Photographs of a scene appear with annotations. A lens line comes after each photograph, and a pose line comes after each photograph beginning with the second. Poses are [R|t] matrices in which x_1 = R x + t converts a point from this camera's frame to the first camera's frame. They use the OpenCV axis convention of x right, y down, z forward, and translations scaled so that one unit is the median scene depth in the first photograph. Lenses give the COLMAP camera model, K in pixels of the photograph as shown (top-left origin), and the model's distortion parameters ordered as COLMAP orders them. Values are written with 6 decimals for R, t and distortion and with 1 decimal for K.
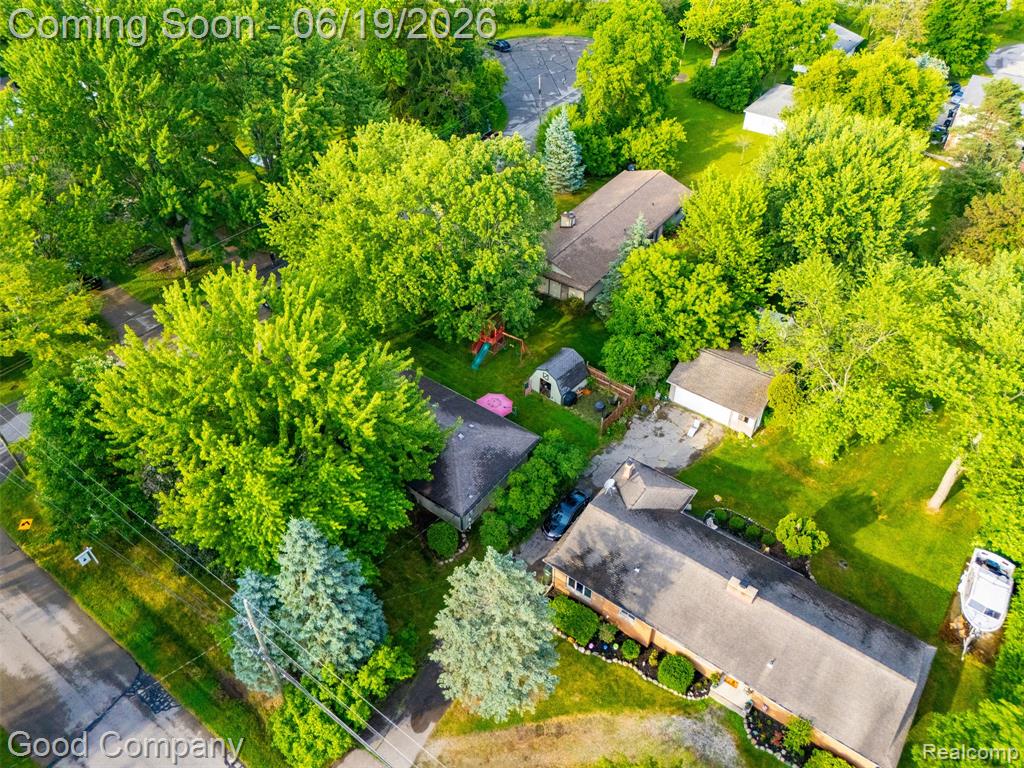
lens RADIAL K [[753.8, 0, 512.9], [0, 753.8, 384.0], [0, 0, 1]] dist [0.068848, -0.066790]
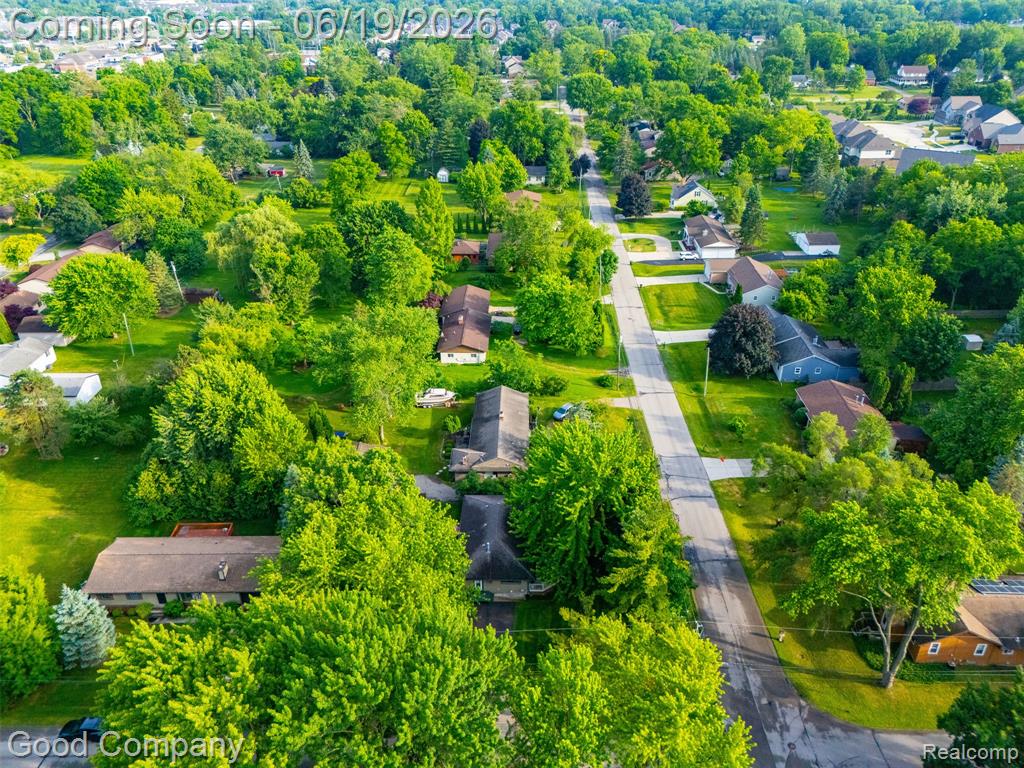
lens RADIAL K [[753.8, 0, 518.1], [0, 753.8, 383.5], [0, 0, 1]] dist [0.068848, -0.066790]
pose [[-0.584172, -0.393089, 0.710087, -1.091217], [0.546878, 0.455830, 0.702242, -1.120827], [-0.599722, 0.798561, -0.051311, 0.740273]]
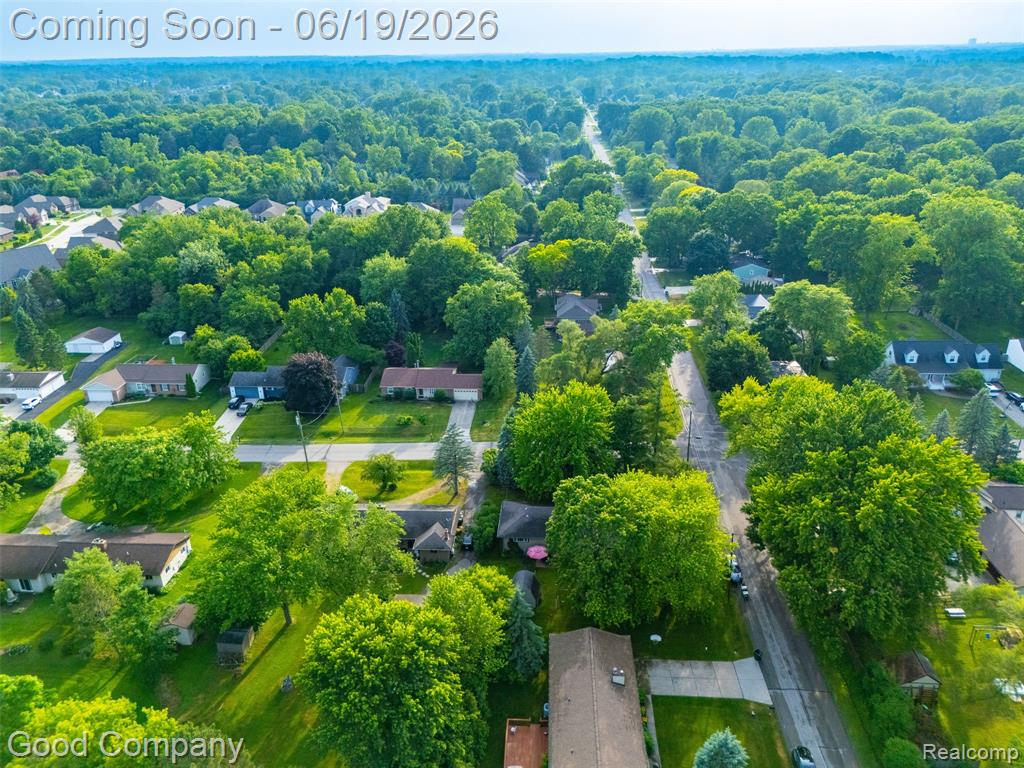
lens RADIAL K [[753.8, 0, 509.8], [0, 753.8, 383.5], [0, 0, 1]] dist [0.068848, -0.066790]
pose [[-0.842289, 0.223535, -0.490491, 0.777840], [-0.349510, 0.466254, 0.812681, -1.506311], [0.410356, 0.855944, -0.314593, 1.170969]]
